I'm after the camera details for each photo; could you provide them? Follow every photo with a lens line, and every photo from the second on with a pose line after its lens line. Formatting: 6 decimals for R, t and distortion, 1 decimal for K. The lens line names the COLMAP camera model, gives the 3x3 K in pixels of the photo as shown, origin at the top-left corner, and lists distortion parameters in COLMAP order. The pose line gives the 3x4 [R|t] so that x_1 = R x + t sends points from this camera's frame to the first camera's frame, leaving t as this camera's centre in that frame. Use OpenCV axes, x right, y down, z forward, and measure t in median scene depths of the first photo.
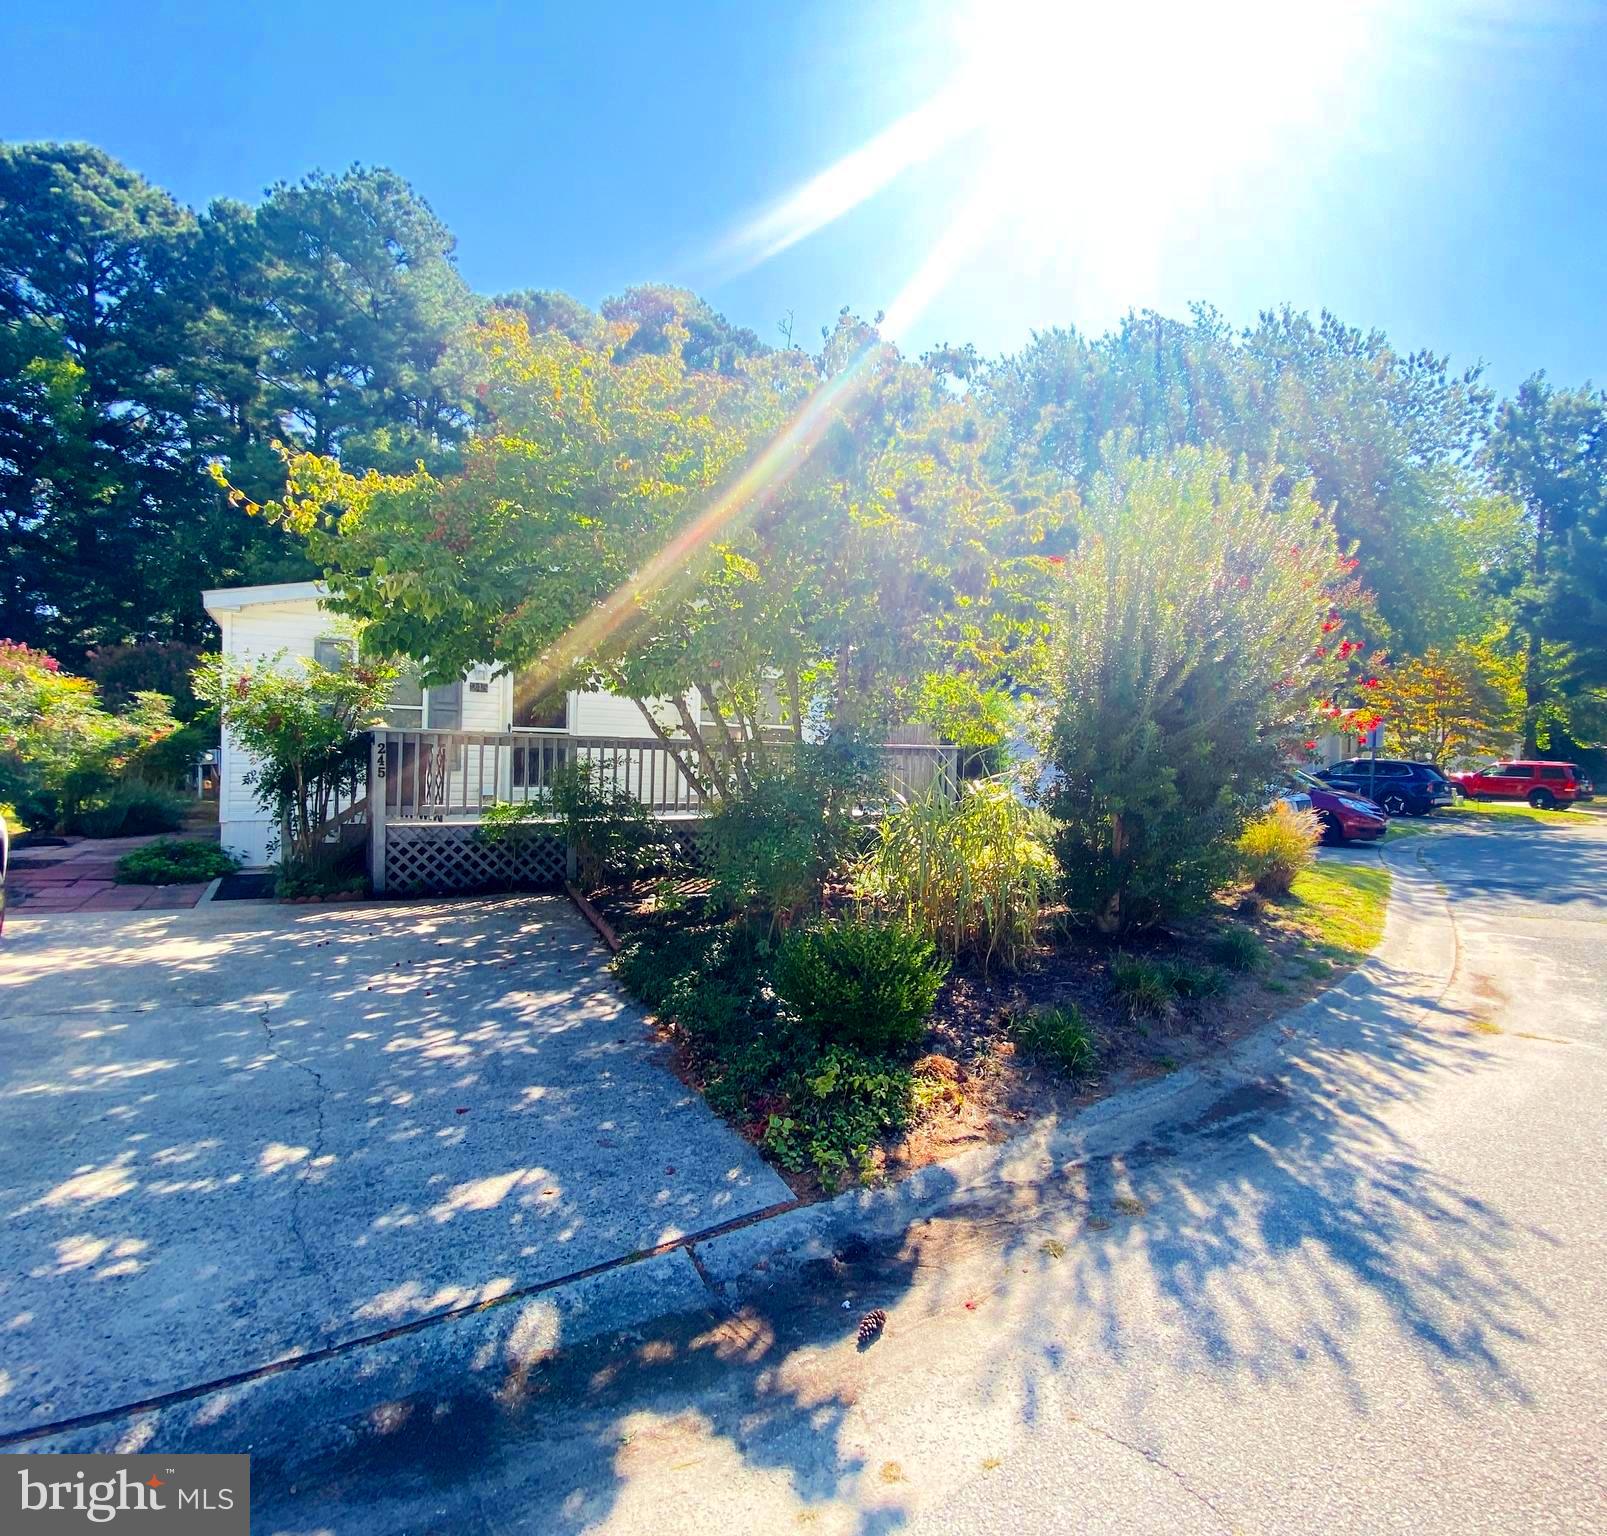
lens RADIAL K [[817.7, 0, 880.2], [0, 817.7, 768.0], [0, 0, 1]] dist [0.013485, -0.014319]
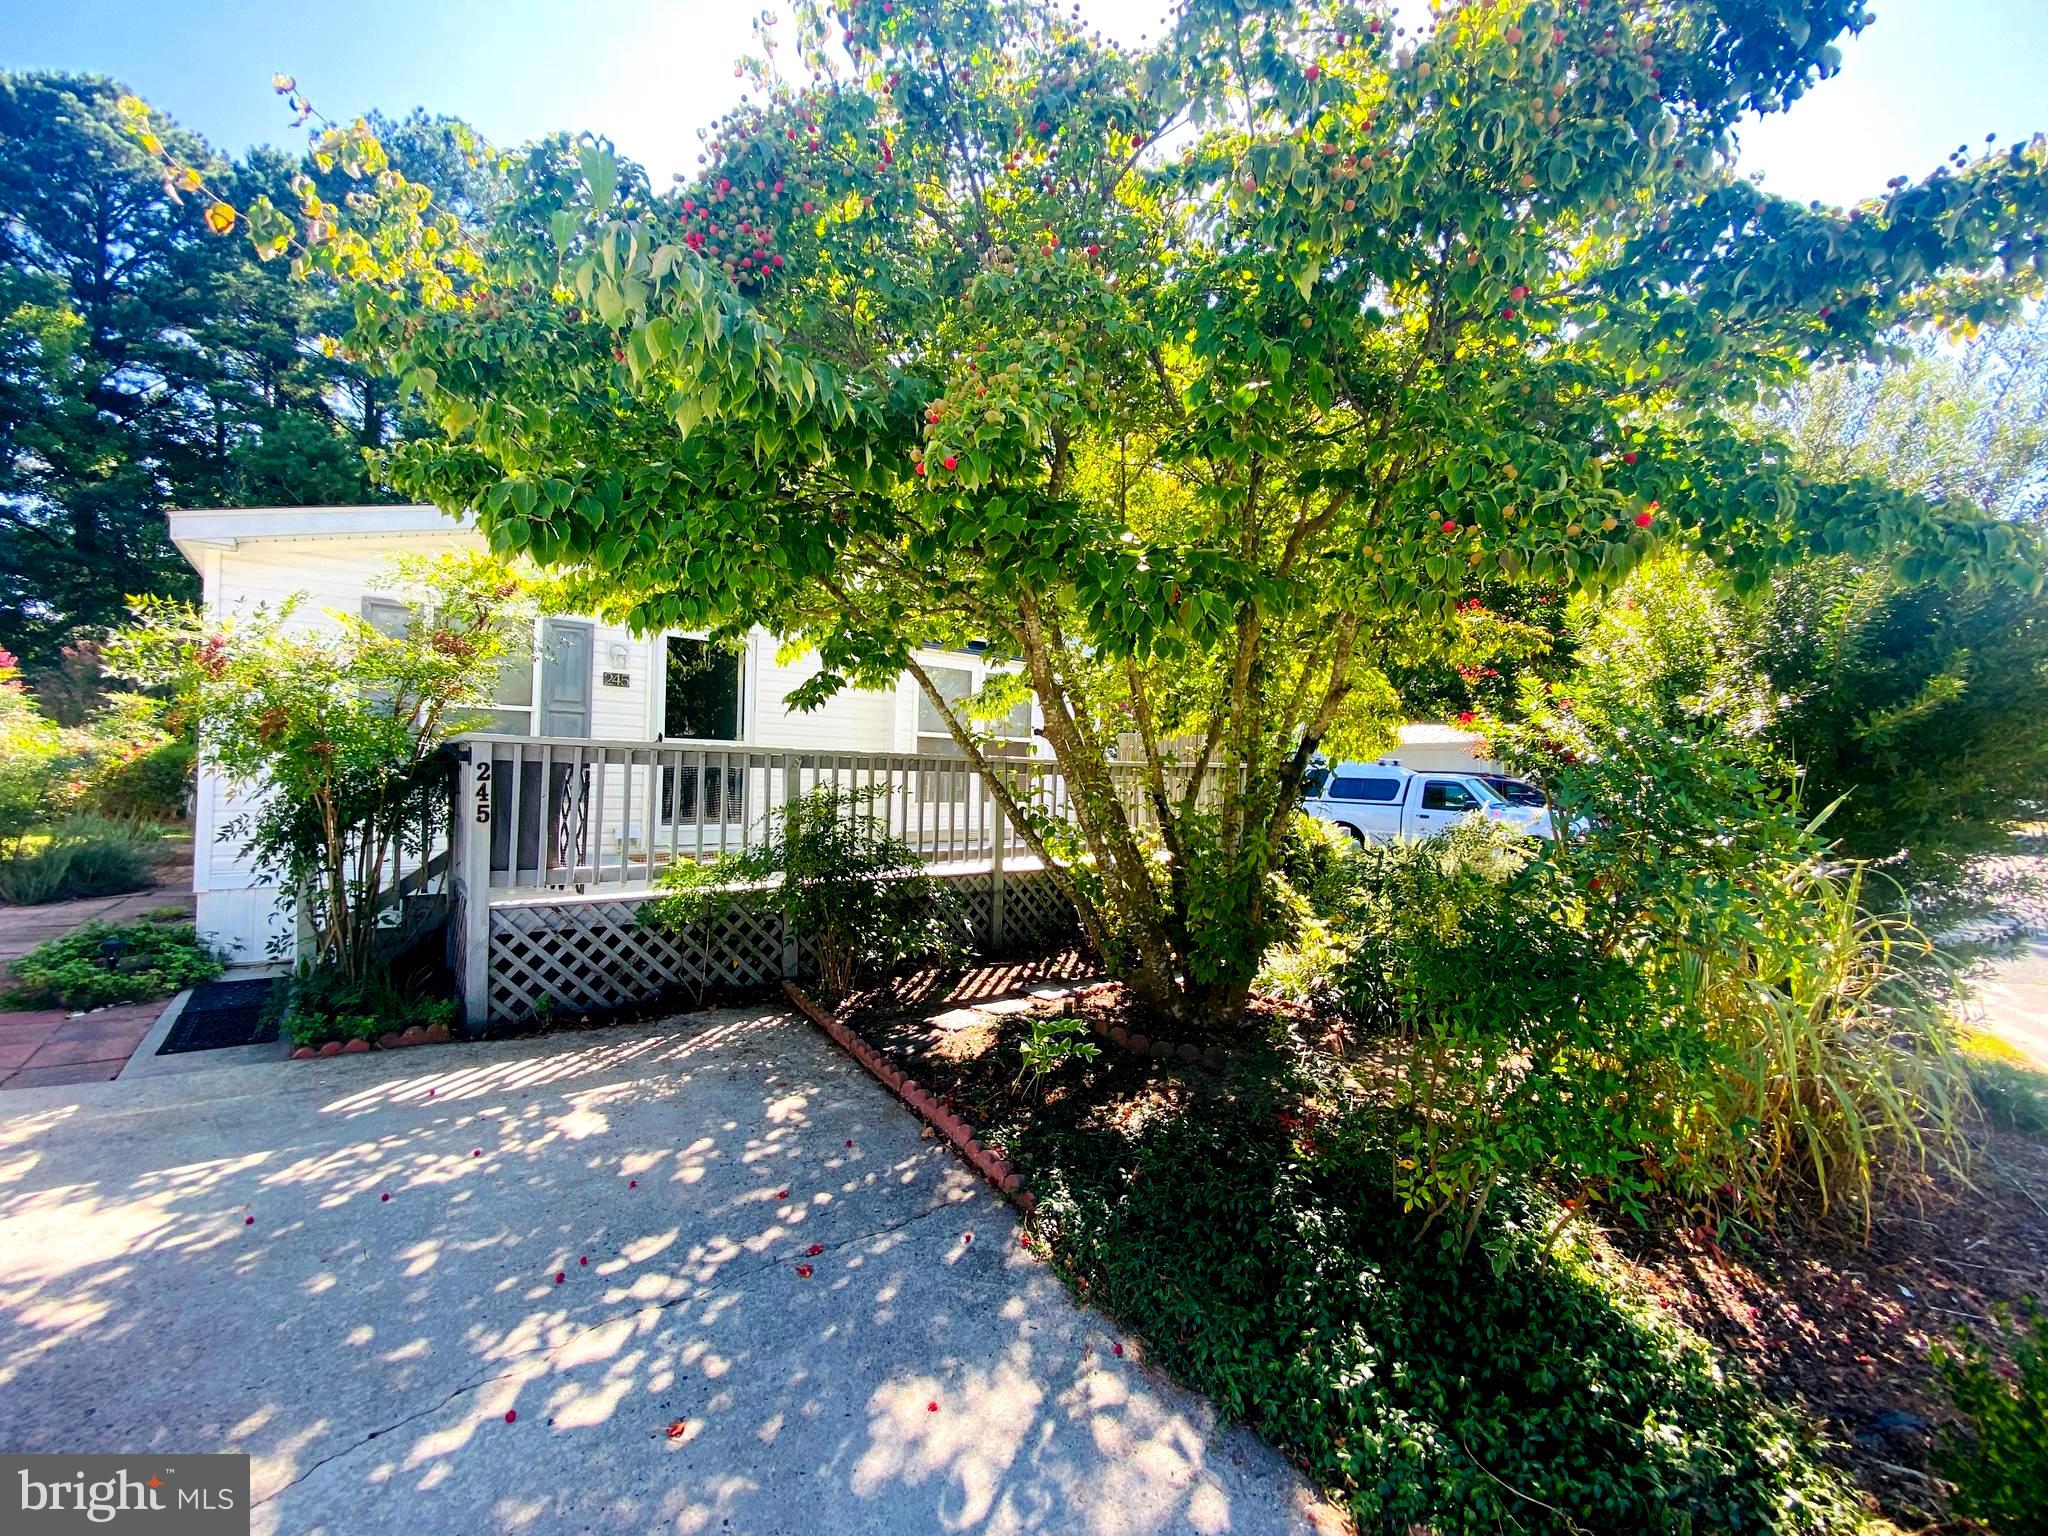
lens RADIAL K [[820.0, 0, 1035.2], [0, 820.0, 768.8], [0, 0, 1]] dist [0.001515, -0.010320]
pose [[0.996087, -0.002784, 0.088337, -0.261977], [0.004552, 0.999793, -0.019825, -0.011934], [-0.088264, 0.020149, 0.995893, 0.379033]]
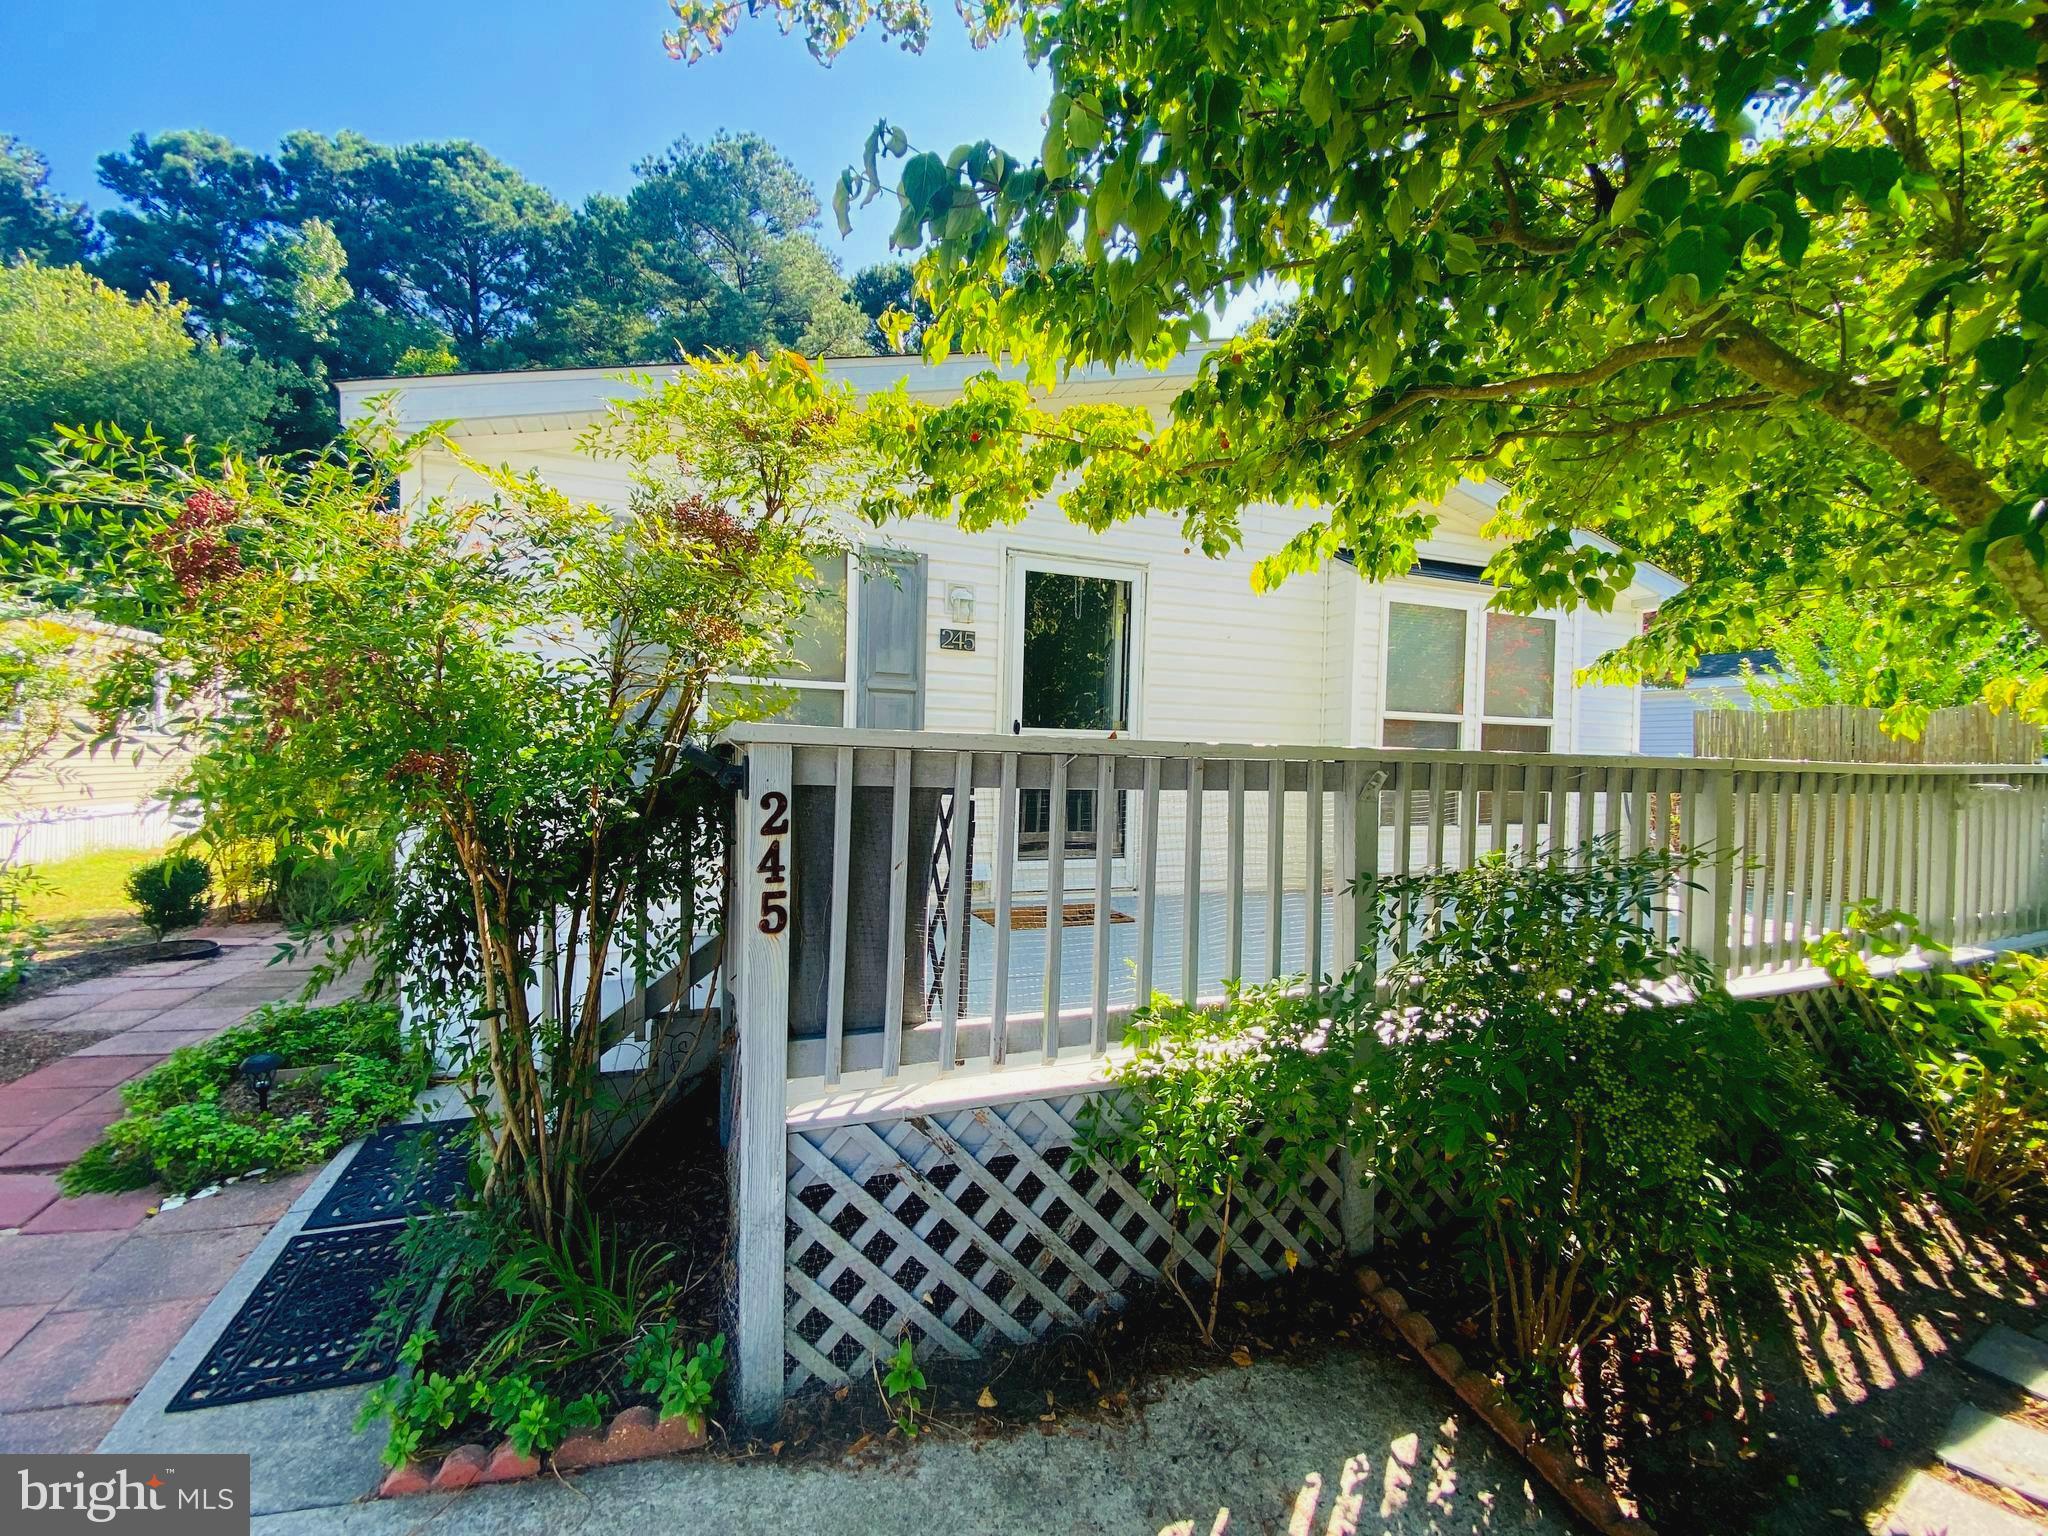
lens RADIAL K [[825.4, 0, 1039.4], [0, 825.4, 759.0], [0, 0, 1]] dist [0.023289, -0.011778]
pose [[0.979144, -0.003729, -0.203131, -0.456389], [0.000341, 0.999860, -0.016709, -0.033763], [0.203165, 0.016292, 0.979009, 0.736074]]
